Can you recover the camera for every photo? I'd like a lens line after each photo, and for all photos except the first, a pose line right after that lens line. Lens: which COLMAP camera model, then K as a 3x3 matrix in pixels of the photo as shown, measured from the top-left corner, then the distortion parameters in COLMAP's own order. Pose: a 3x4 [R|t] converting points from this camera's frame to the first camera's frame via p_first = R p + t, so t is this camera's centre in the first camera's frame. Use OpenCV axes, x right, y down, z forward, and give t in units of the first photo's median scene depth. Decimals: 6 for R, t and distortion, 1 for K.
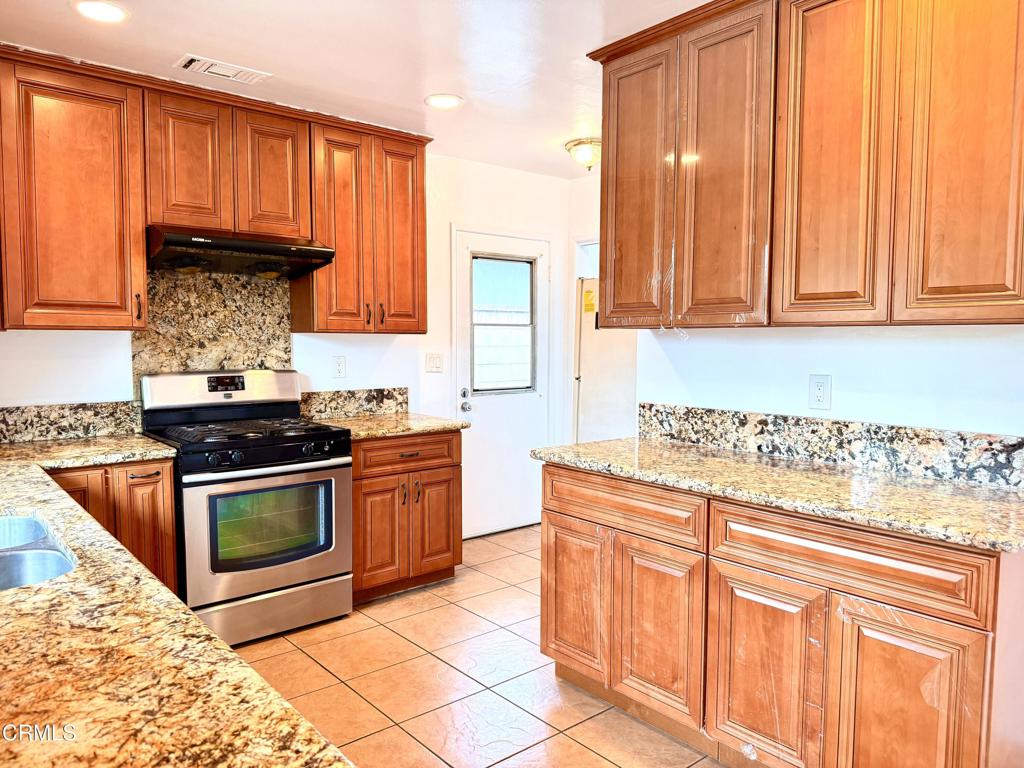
lens RADIAL K [[715.8, 0, 521.4], [0, 715.8, 382.0], [0, 0, 1]] dist [0.046369, -0.072197]
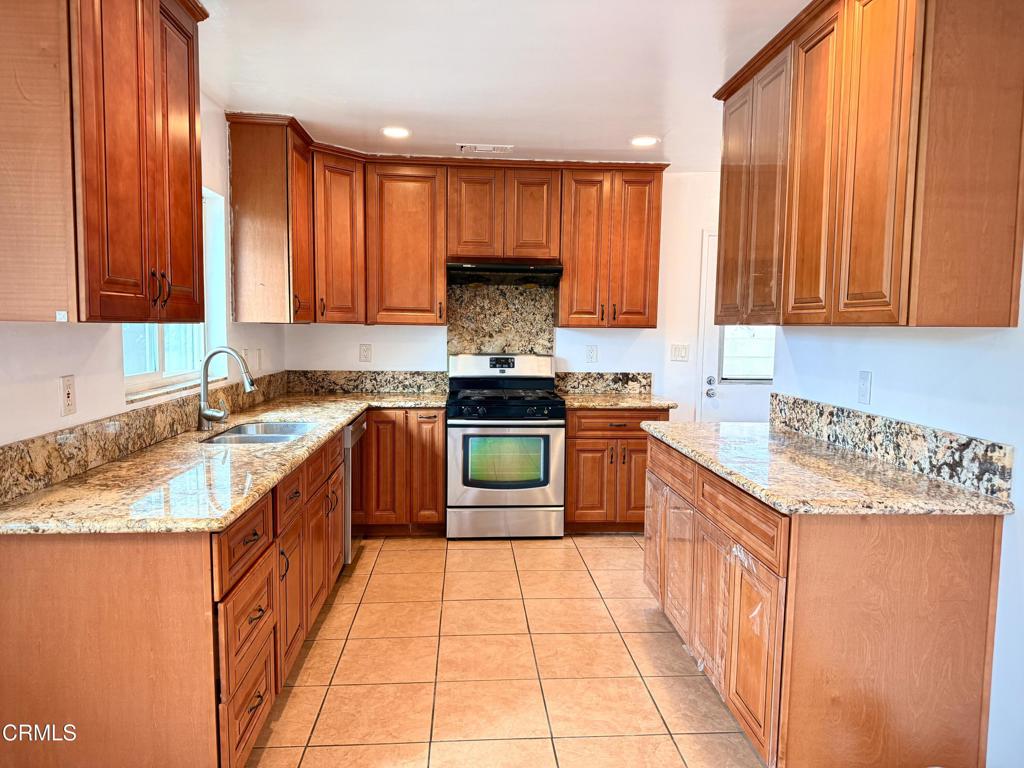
lens RADIAL K [[715.8, 0, 510.3], [0, 715.8, 390.8], [0, 0, 1]] dist [0.046369, -0.072197]
pose [[0.797410, 0.060634, -0.600384, 0.516534], [-0.045736, 0.998150, 0.040060, 0.000236], [0.601702, -0.004485, 0.798708, -0.137518]]
